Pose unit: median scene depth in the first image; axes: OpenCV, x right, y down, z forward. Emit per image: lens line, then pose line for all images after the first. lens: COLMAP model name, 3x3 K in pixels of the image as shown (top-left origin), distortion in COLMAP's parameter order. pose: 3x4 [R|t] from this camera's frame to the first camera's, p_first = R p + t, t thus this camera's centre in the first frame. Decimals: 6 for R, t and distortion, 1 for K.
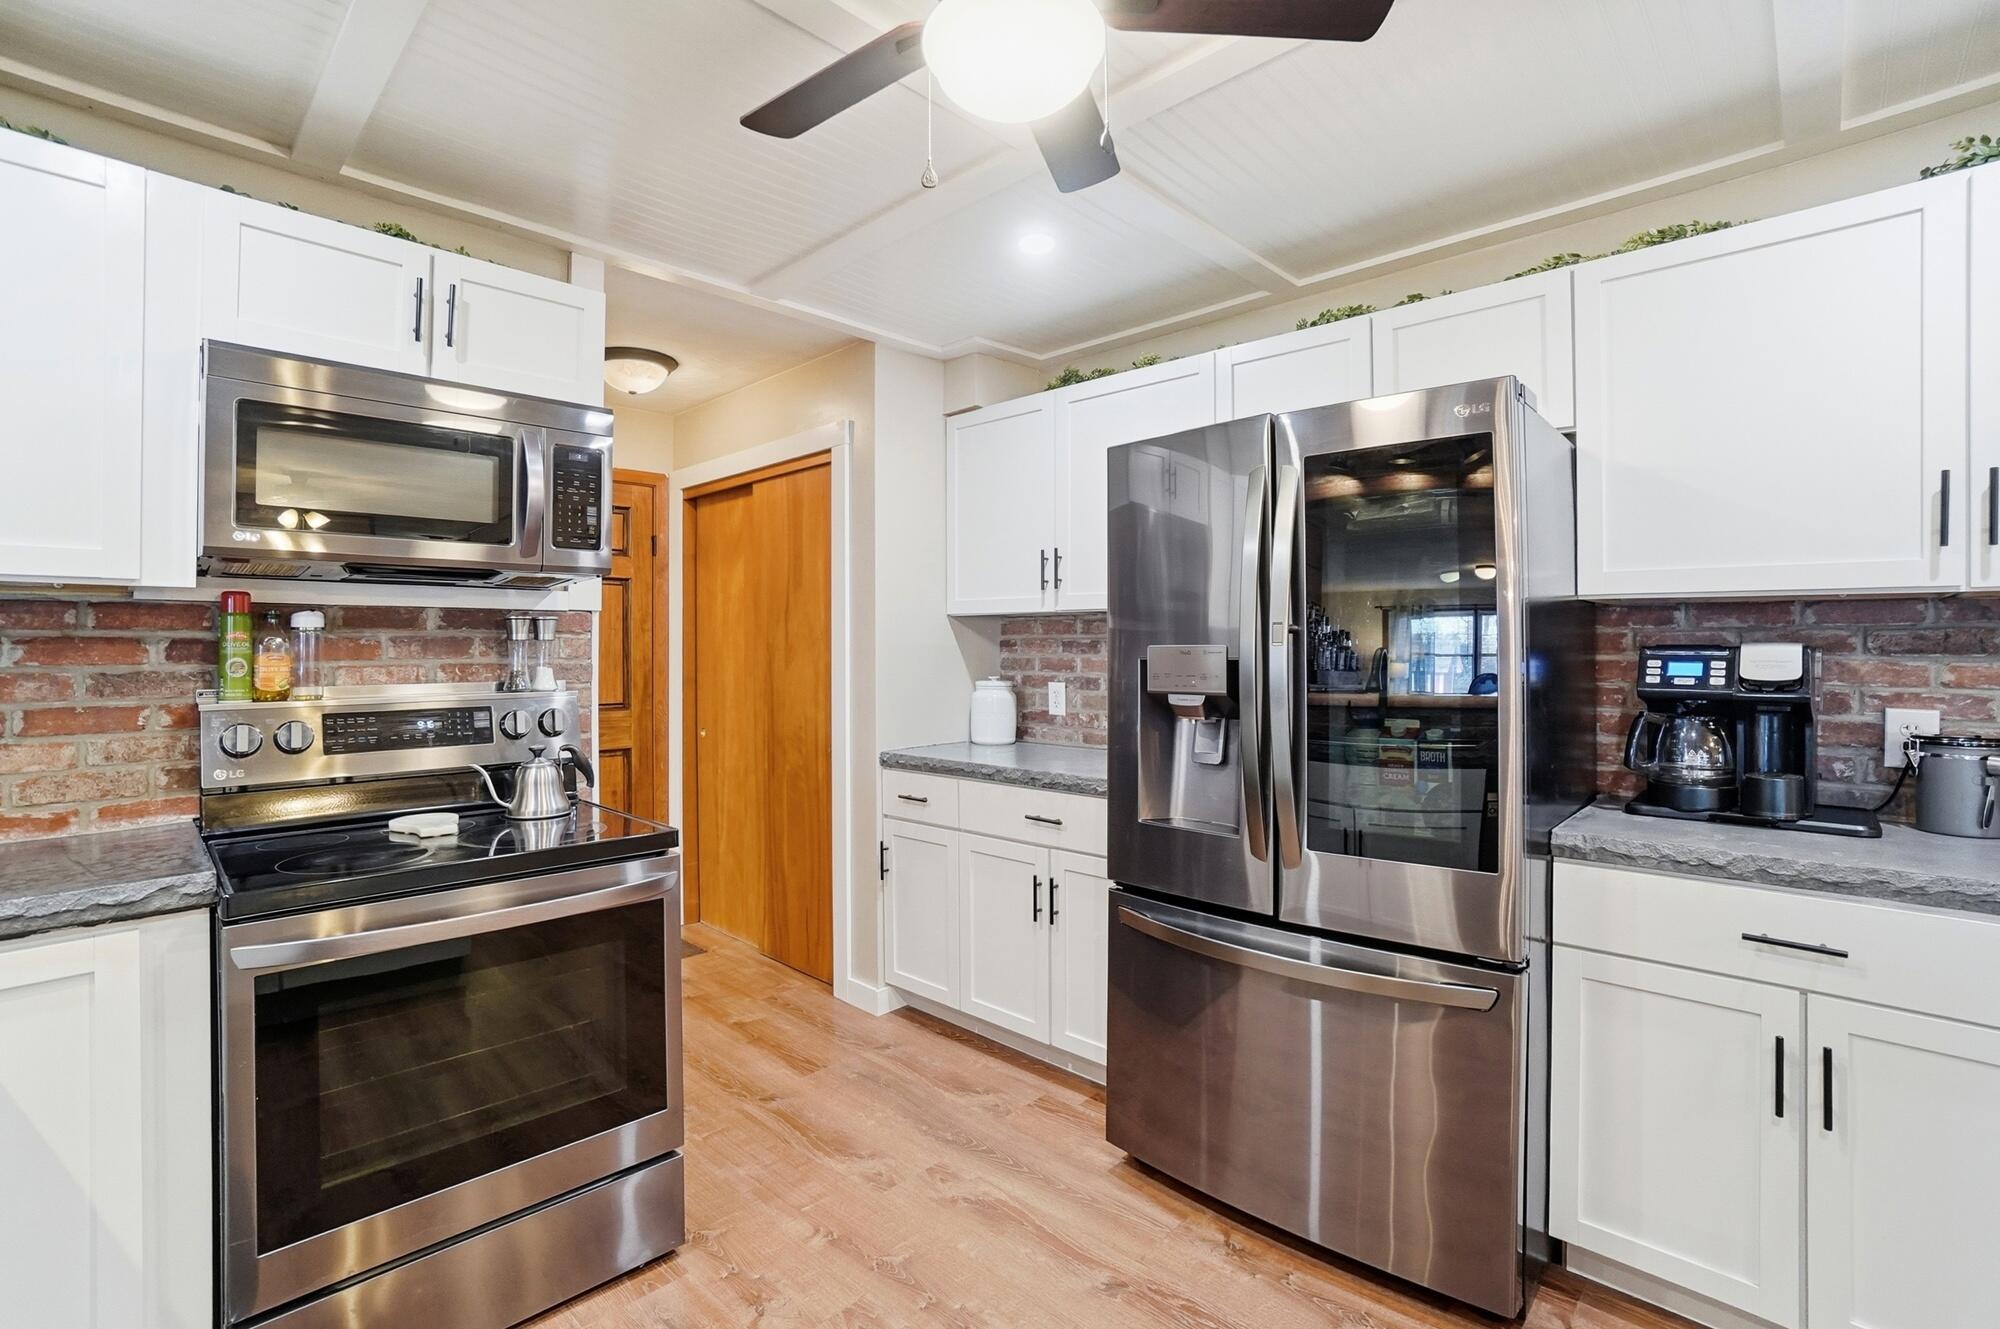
lens RADIAL K [[908.1, 0, 1013.0], [0, 908.1, 649.0], [0, 0, 1]] dist [-0.035711, 0.004375]
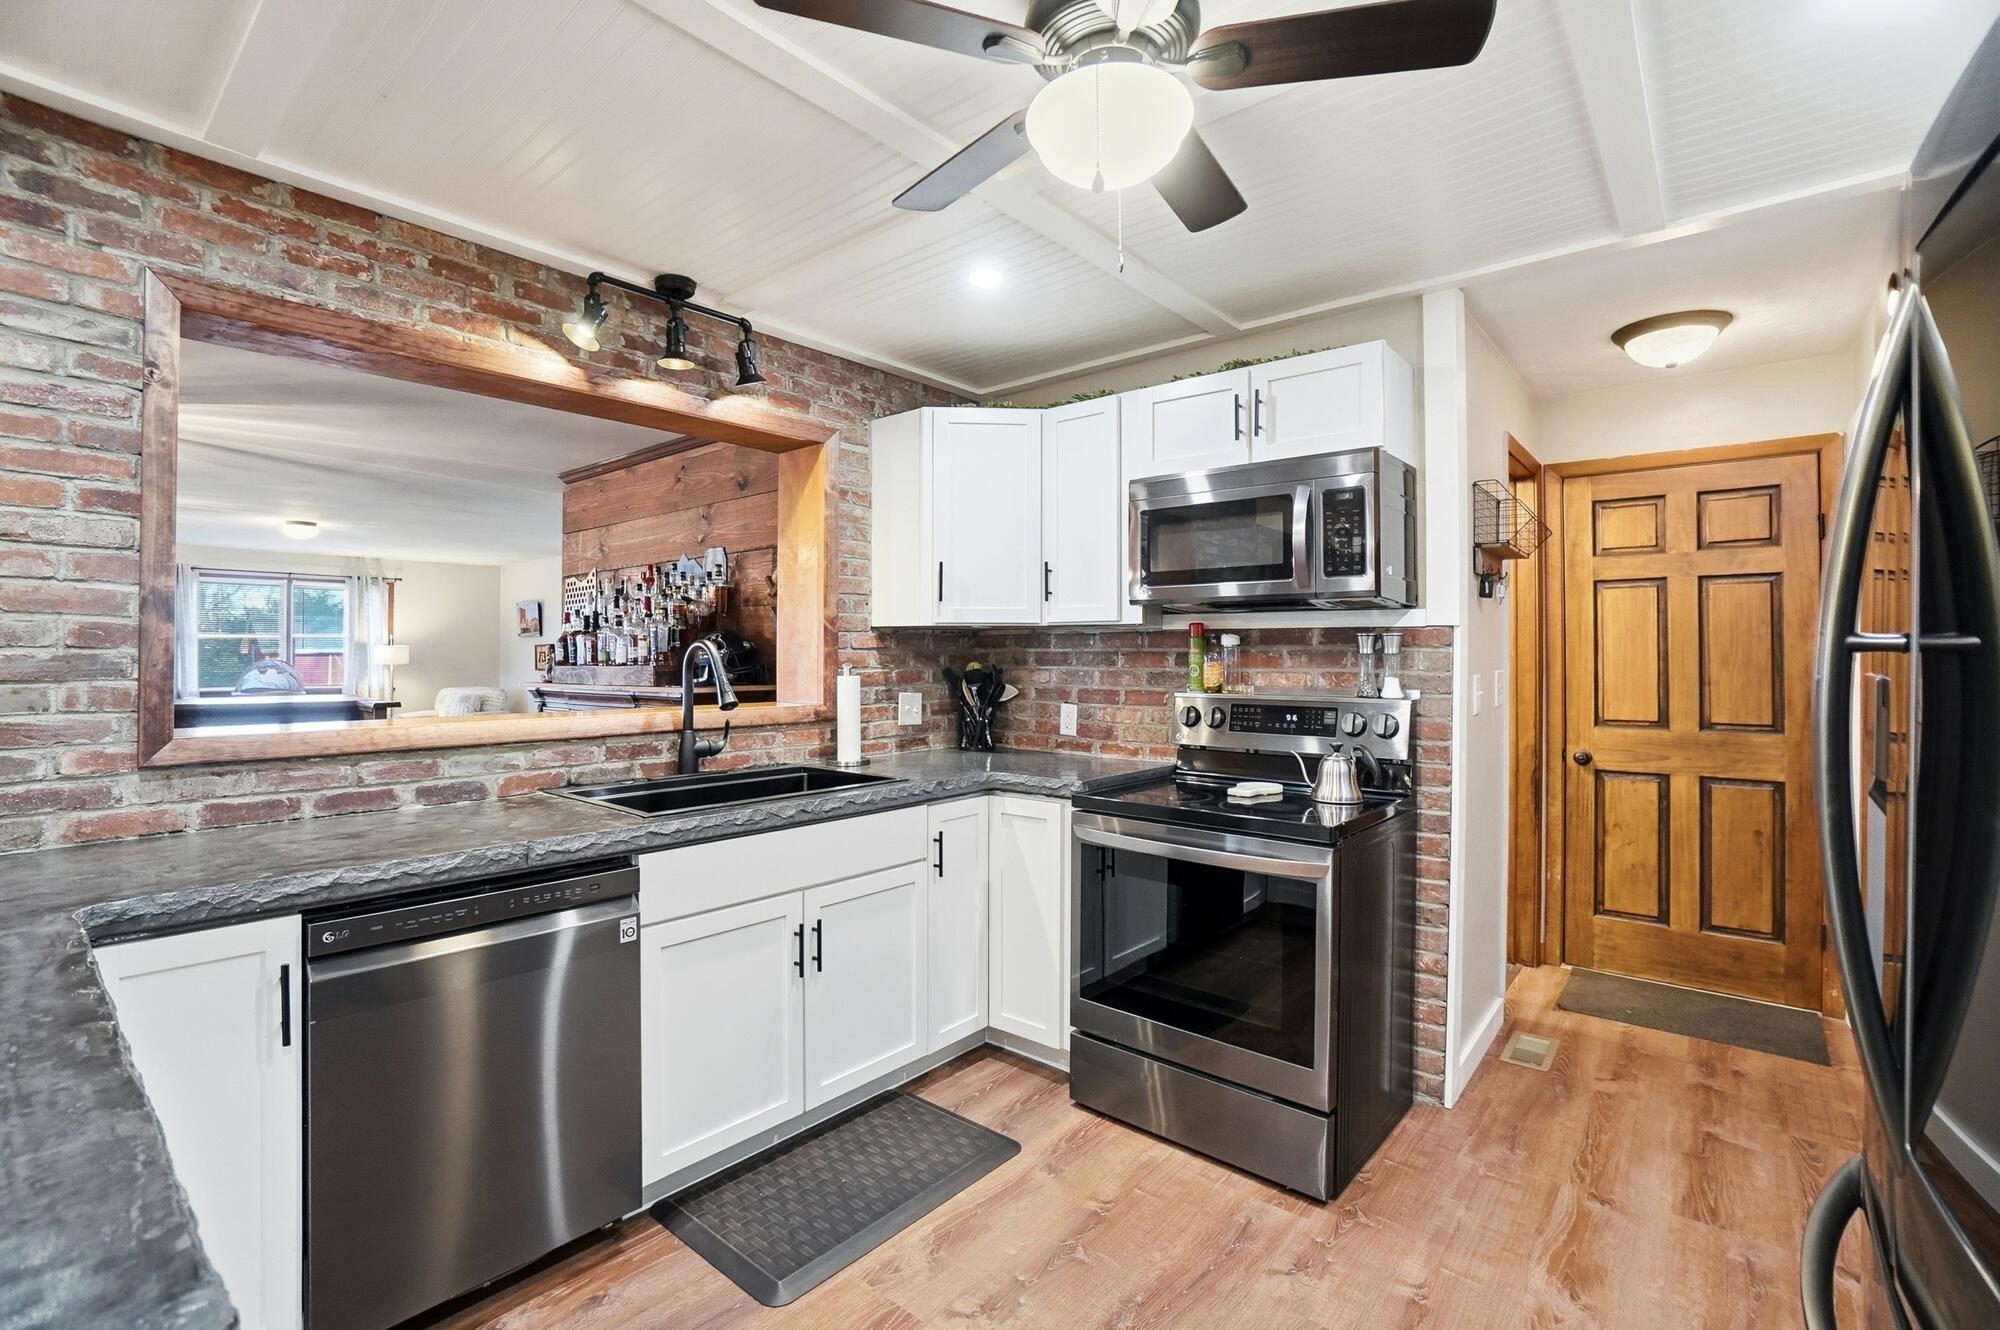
lens RADIAL K [[908.1, 0, 966.1], [0, 908.1, 651.3], [0, 0, 1]] dist [-0.035711, 0.004375]
pose [[0.033969, 0.002271, -0.999420, 0.696986], [-0.002421, 0.999995, 0.002190, -0.015600], [0.999420, 0.002345, 0.033974, 0.497039]]
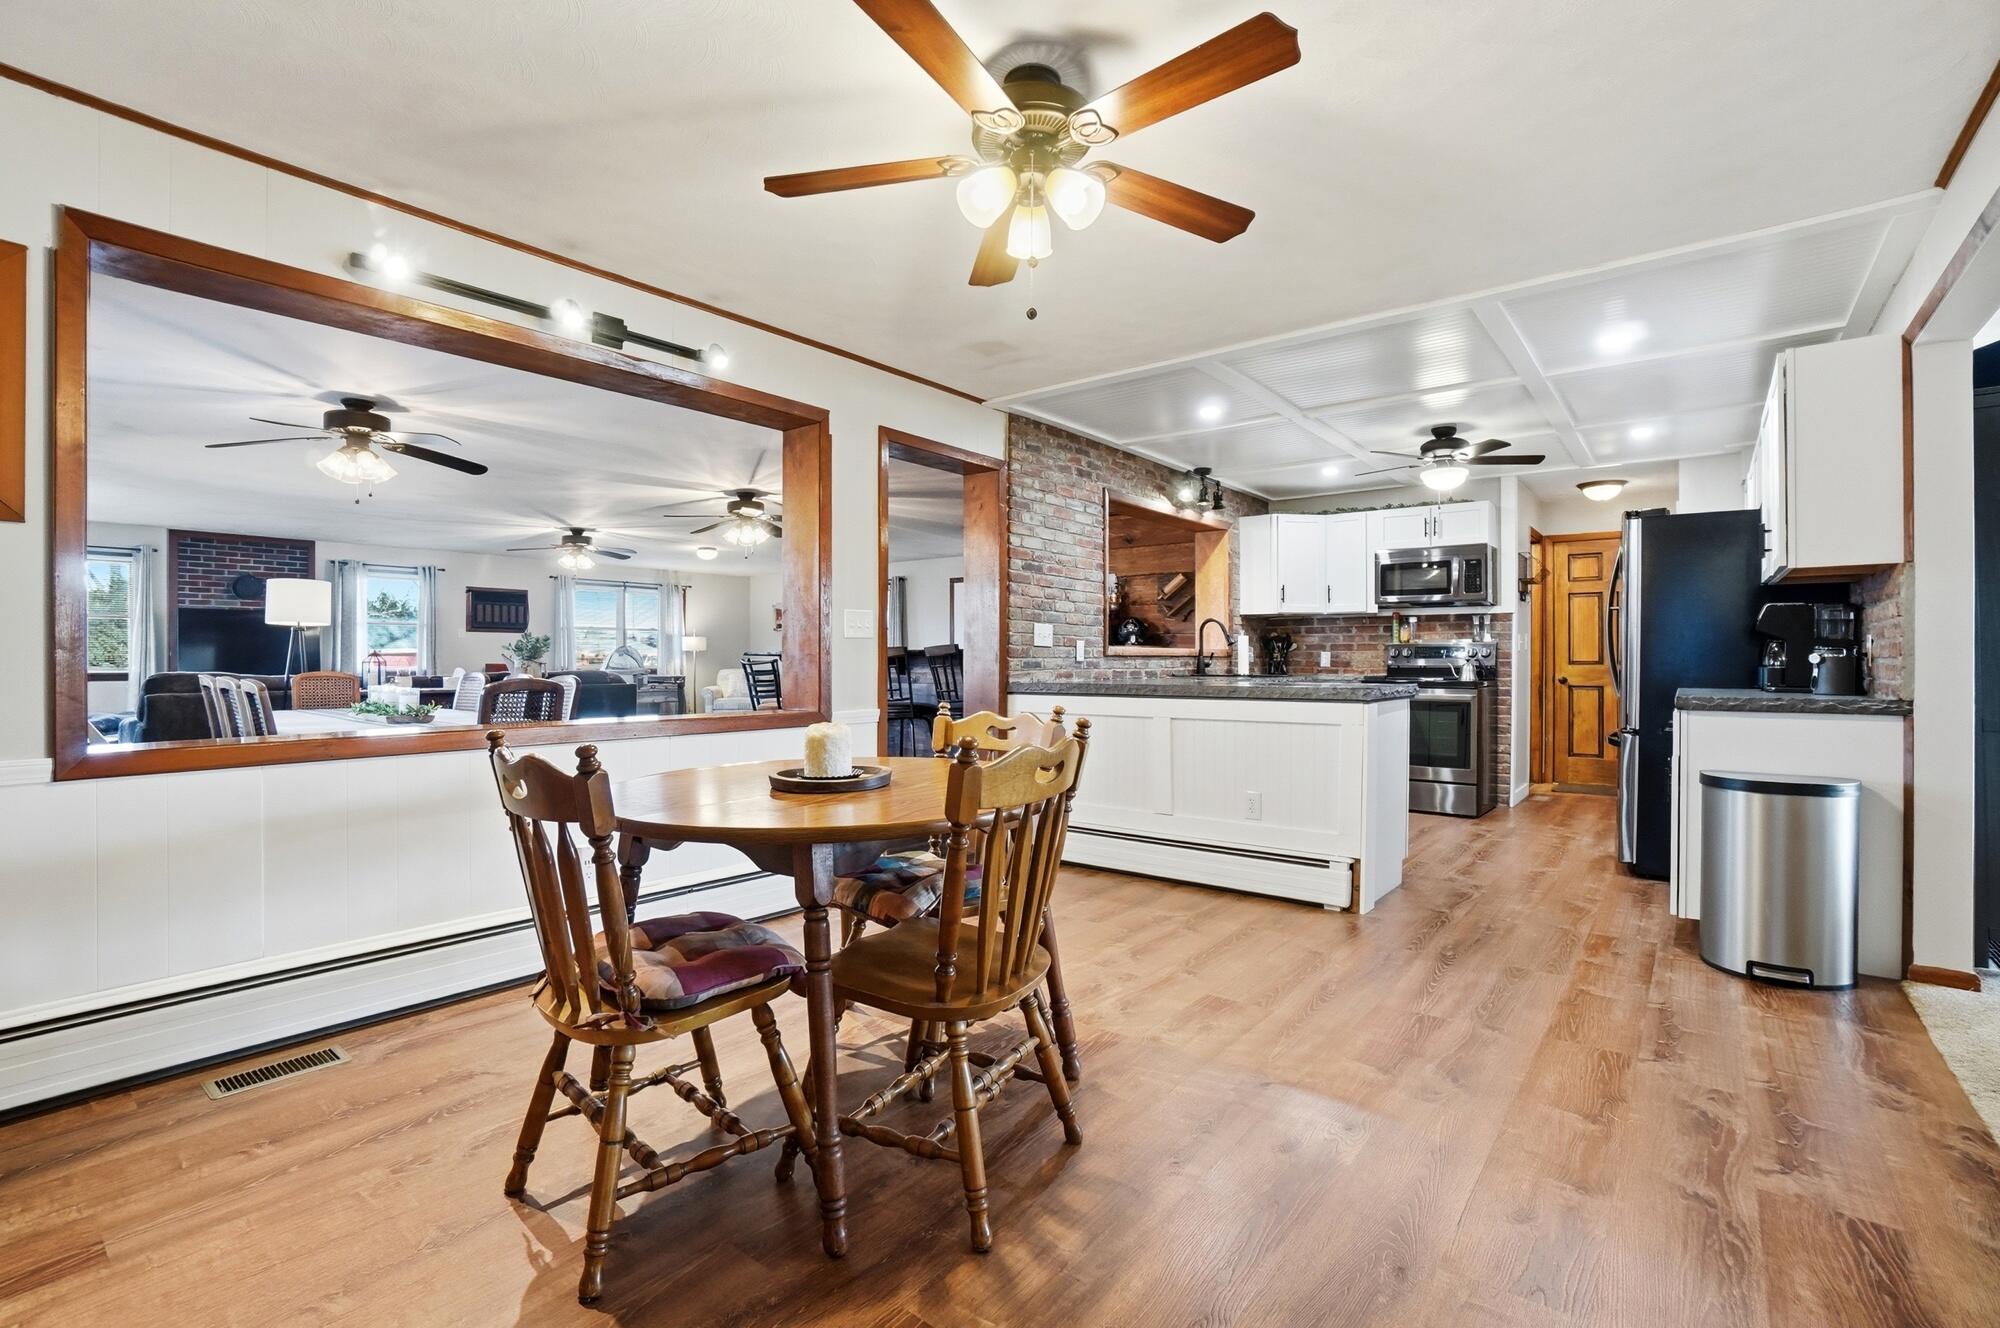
lens RADIAL K [[908.1, 0, 989.7], [0, 908.1, 659.2], [0, 0, 1]] dist [-0.035711, 0.004375]
pose [[0.070636, 0.004044, -0.997494, 2.501670], [-0.003856, 0.999985, 0.003781, 0.110423], [0.997495, 0.003580, 0.070651, -0.852135]]
